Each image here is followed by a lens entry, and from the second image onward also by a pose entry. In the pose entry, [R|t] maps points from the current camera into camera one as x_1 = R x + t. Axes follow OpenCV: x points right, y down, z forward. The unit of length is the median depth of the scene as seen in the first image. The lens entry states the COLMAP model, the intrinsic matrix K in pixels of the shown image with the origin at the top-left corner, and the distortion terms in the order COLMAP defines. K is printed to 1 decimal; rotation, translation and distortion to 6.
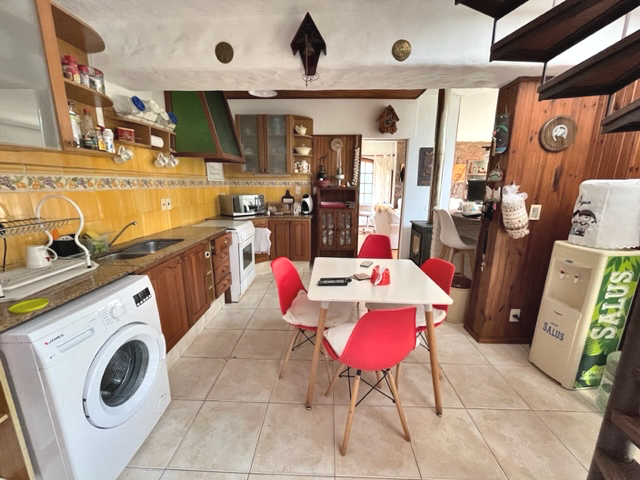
lens RADIAL K [[259.0, 0, 320.9], [0, 259.0, 240.4], [0, 0, 1]] dist [-0.001111, 0.000446]
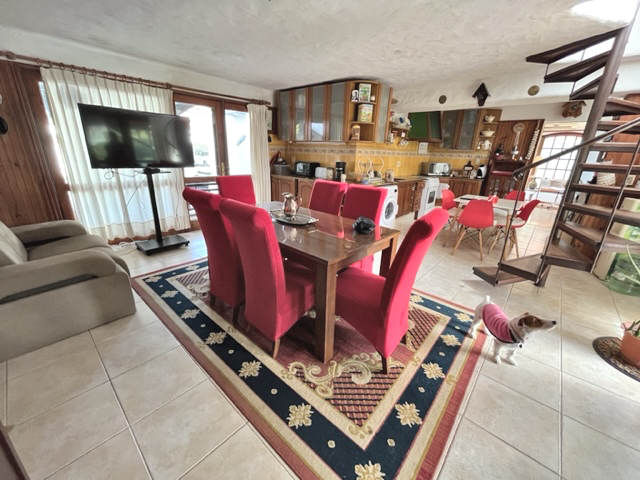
lens RADIAL K [[259.0, 0, 320.3], [0, 259.0, 239.9], [0, 0, 1]] dist [-0.001111, 0.000446]
pose [[0.763488, 0.227603, -0.604387, 0.223629], [-0.167729, 0.973609, 0.154765, 0.161748], [0.623661, -0.016788, 0.781514, -0.707151]]
